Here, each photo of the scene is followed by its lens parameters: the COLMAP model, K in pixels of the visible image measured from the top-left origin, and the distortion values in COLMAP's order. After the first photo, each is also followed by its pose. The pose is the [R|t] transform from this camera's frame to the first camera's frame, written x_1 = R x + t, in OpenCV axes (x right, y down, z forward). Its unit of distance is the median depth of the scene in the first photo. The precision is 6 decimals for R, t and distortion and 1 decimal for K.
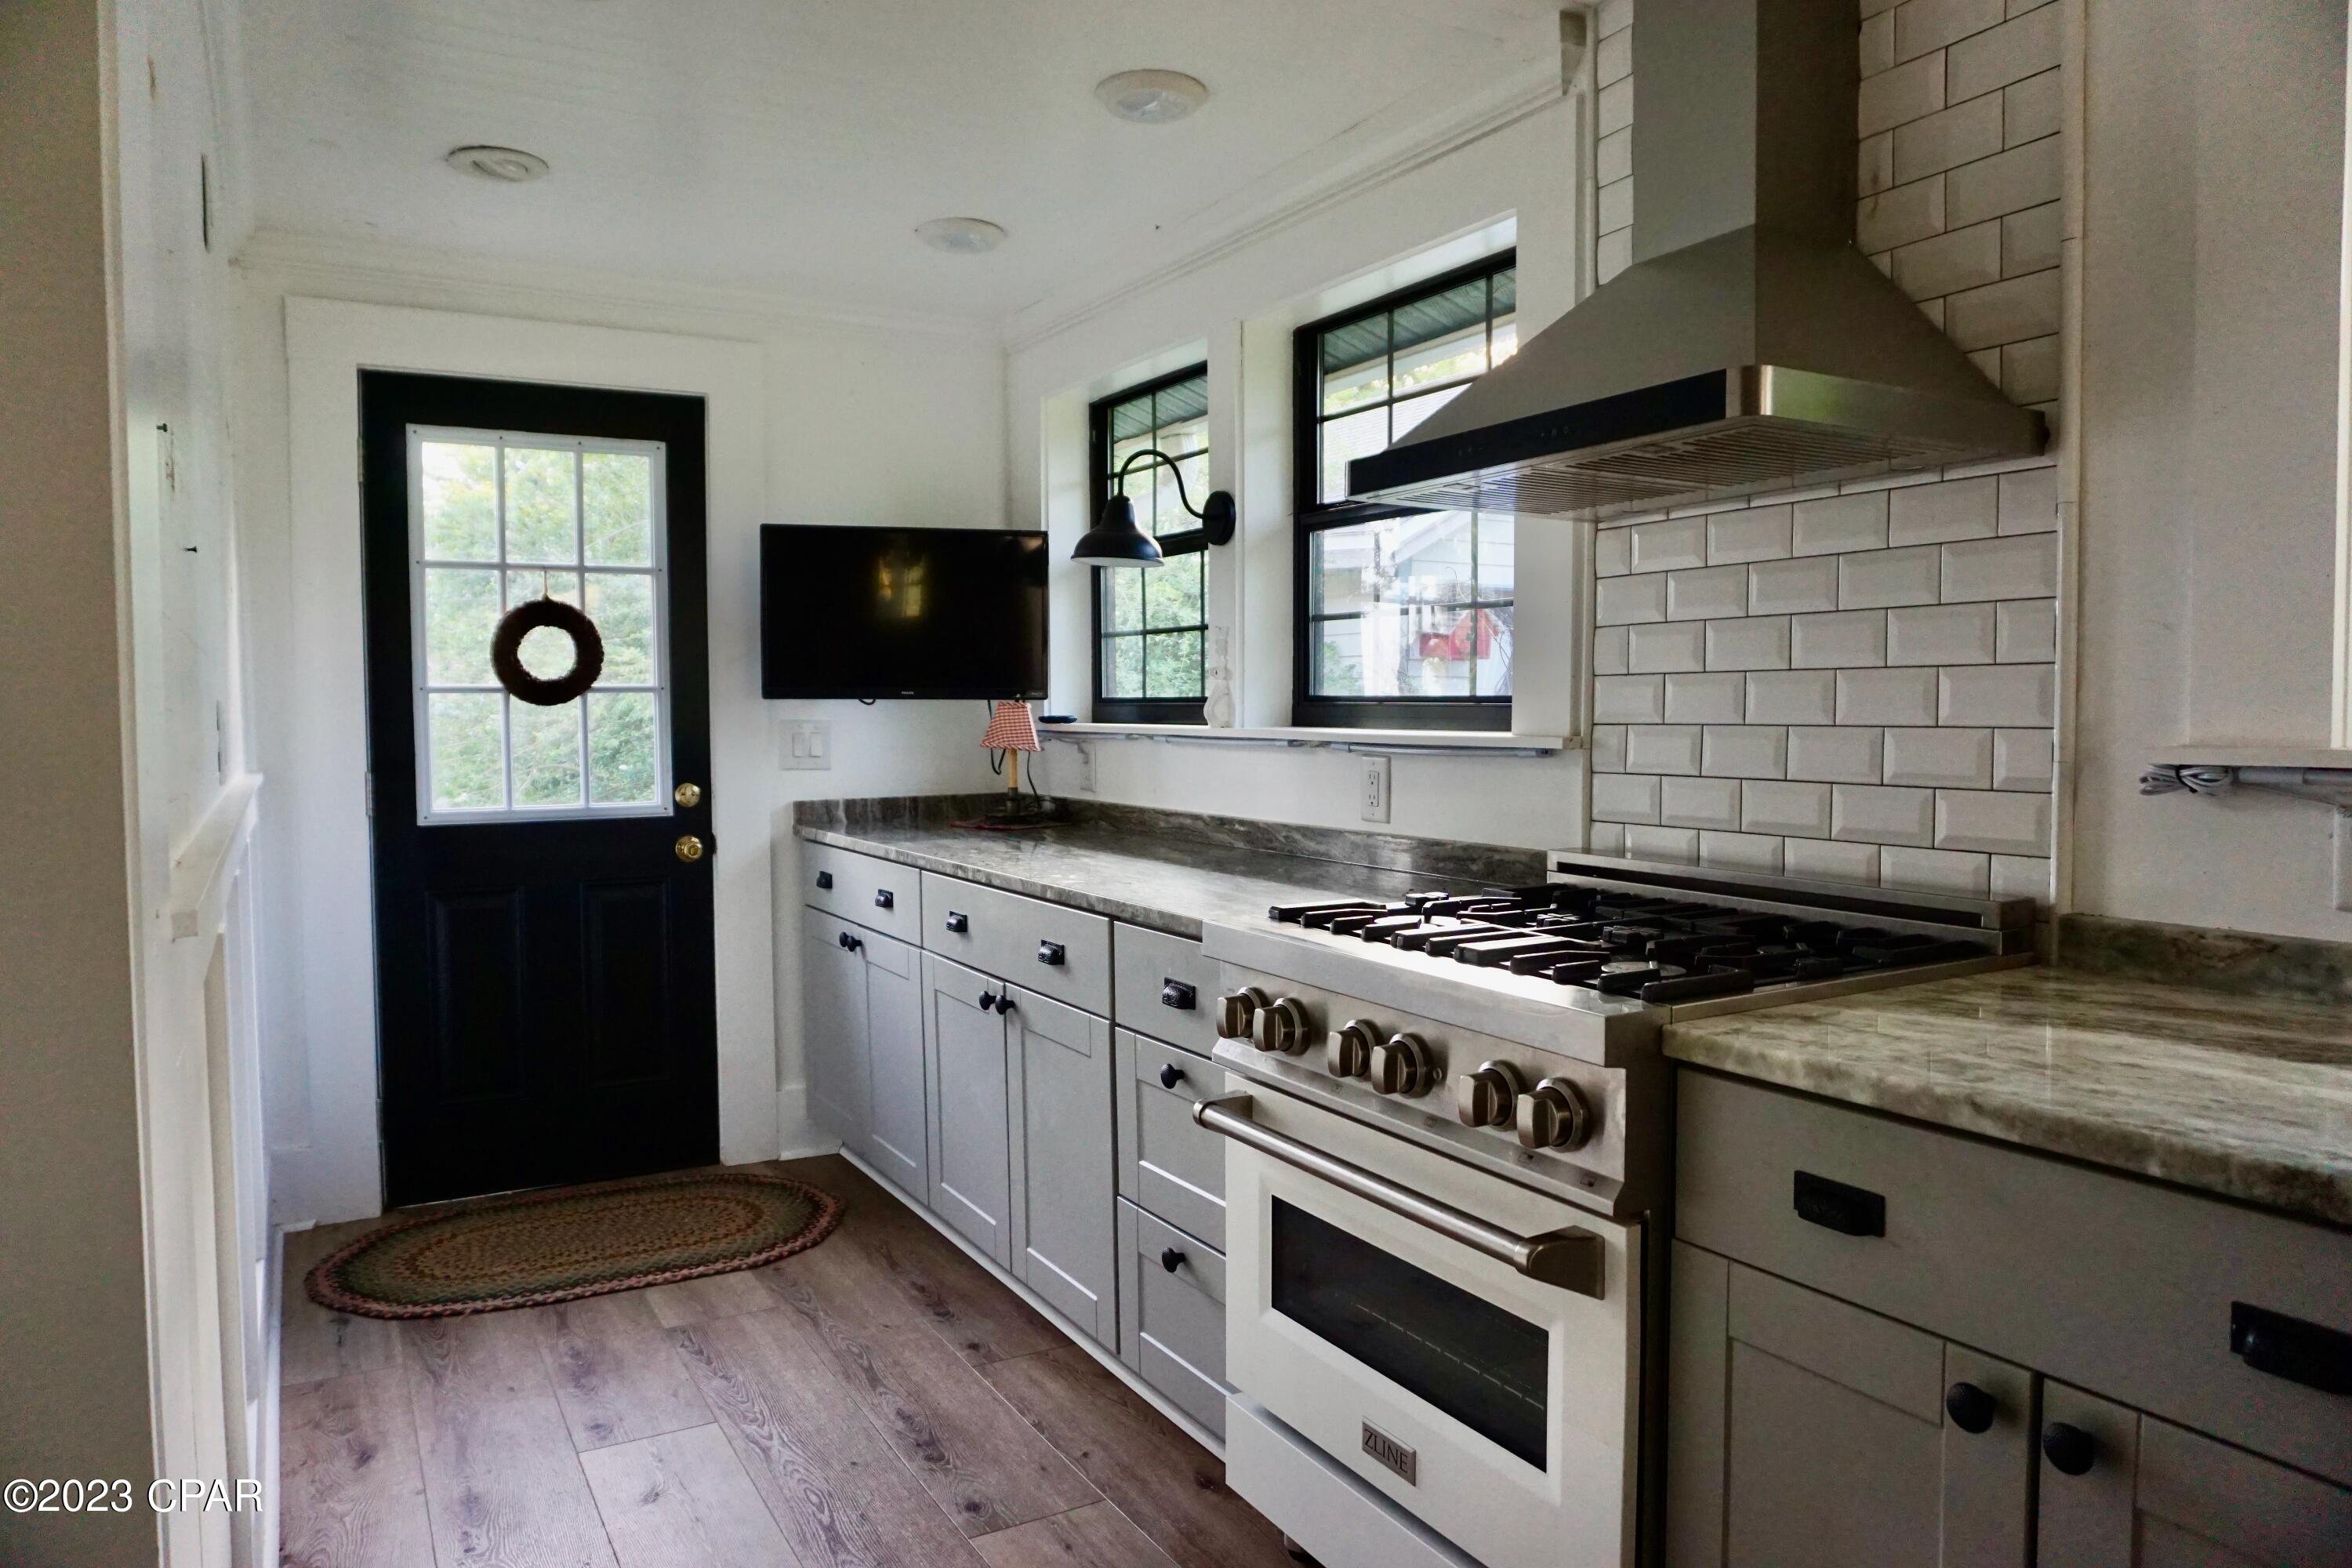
lens RADIAL K [[1595.2, 0, 1183.0], [0, 1595.2, 787.8], [0, 0, 1]] dist [-0.042825, 0.038213]
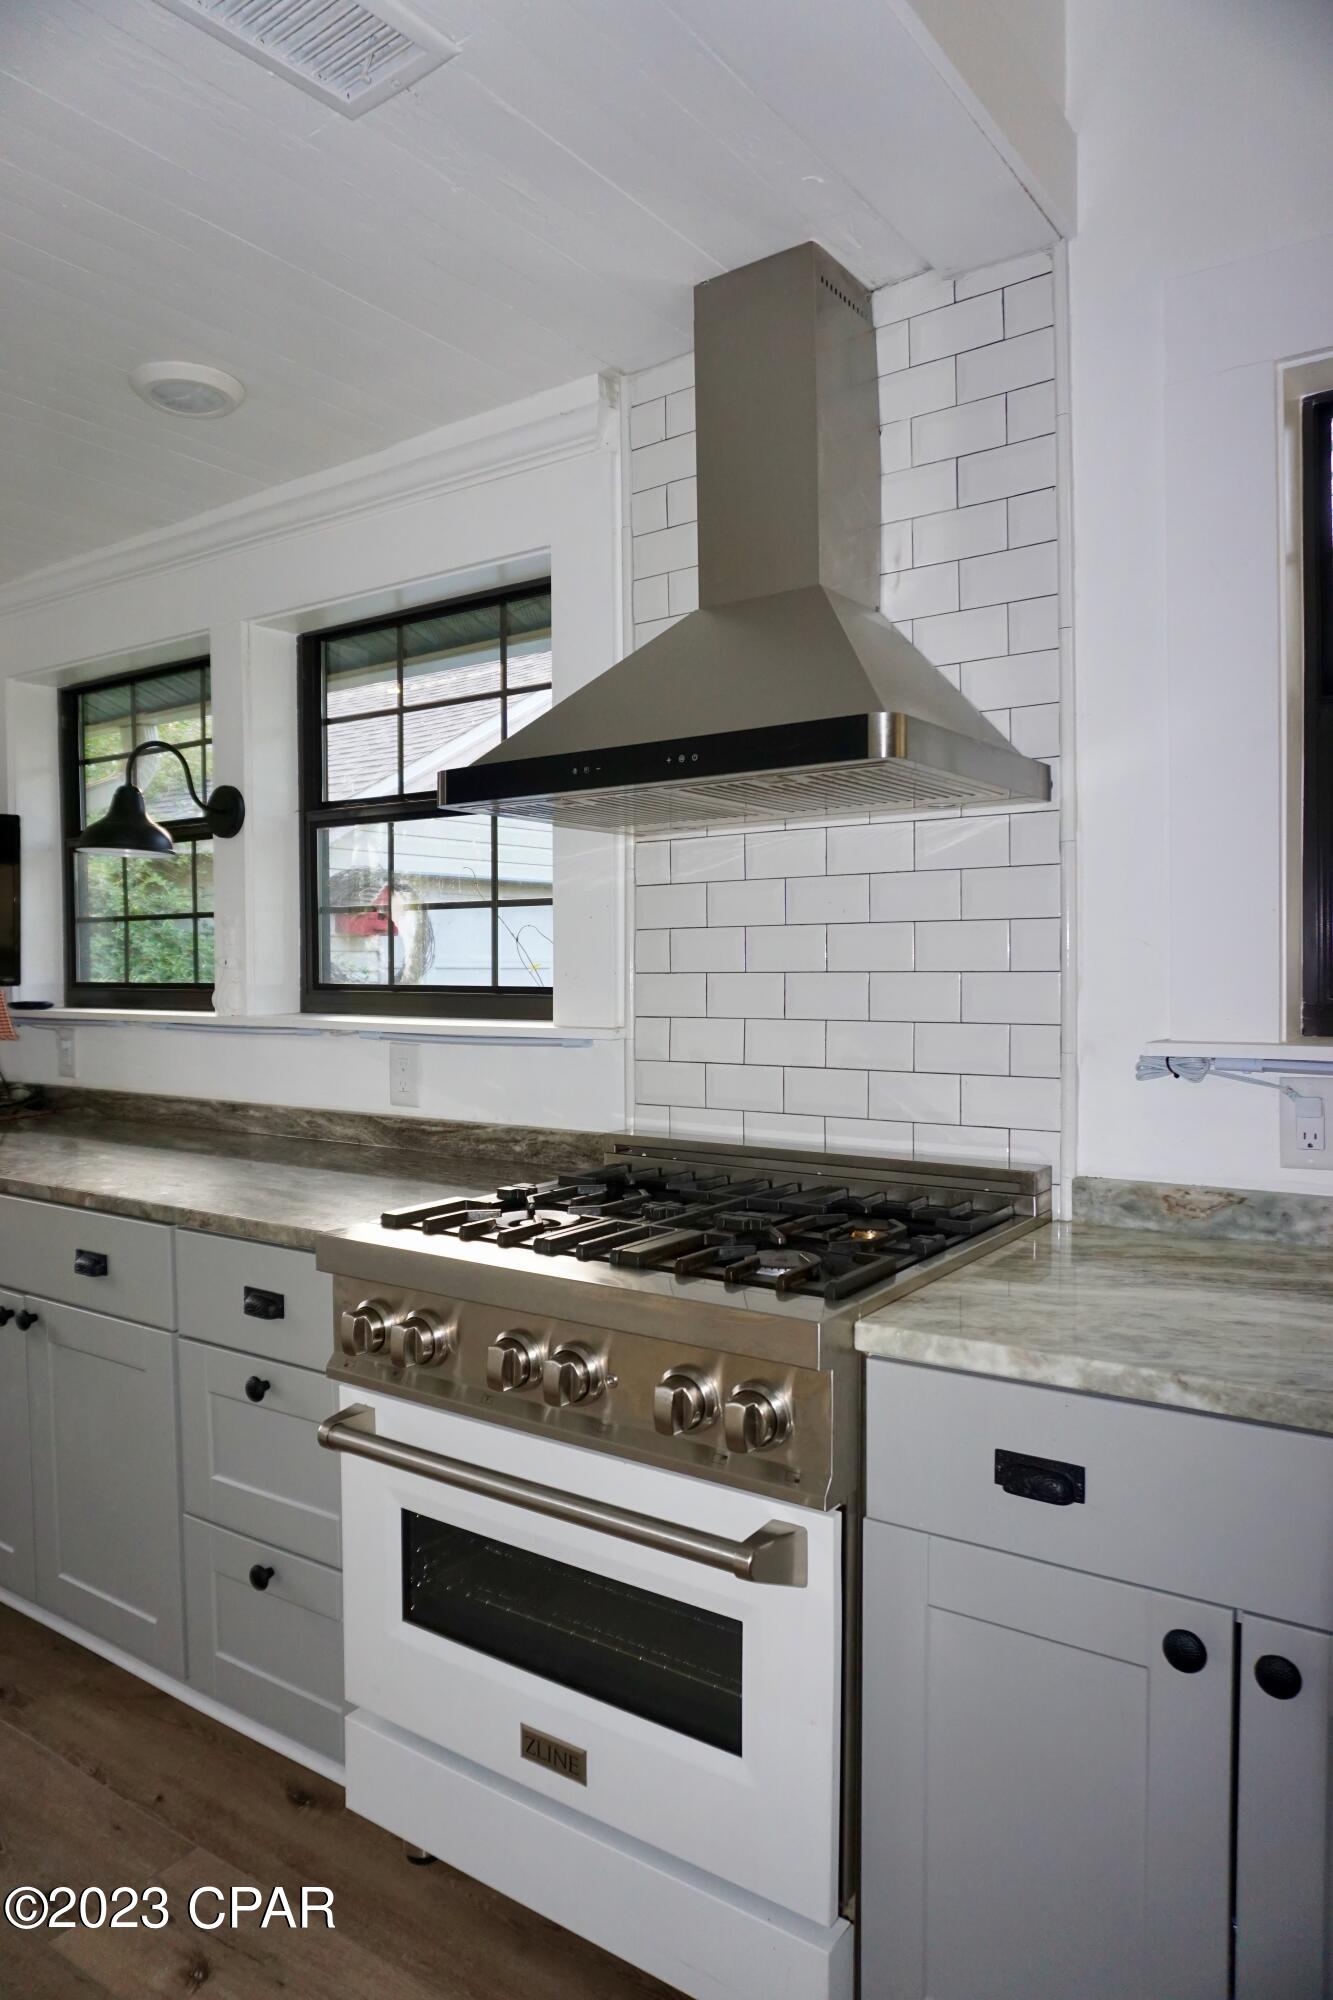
lens RADIAL K [[1356.5, 0, 666.5], [0, 1356.5, 1000.0], [0, 0, 1]] dist [-0.042825, 0.038213]
pose [[0.908865, -0.015060, 0.416818, -0.083763], [0.025915, 0.999456, -0.020397, -0.023124], [-0.416284, 0.029340, 0.908761, 0.096957]]
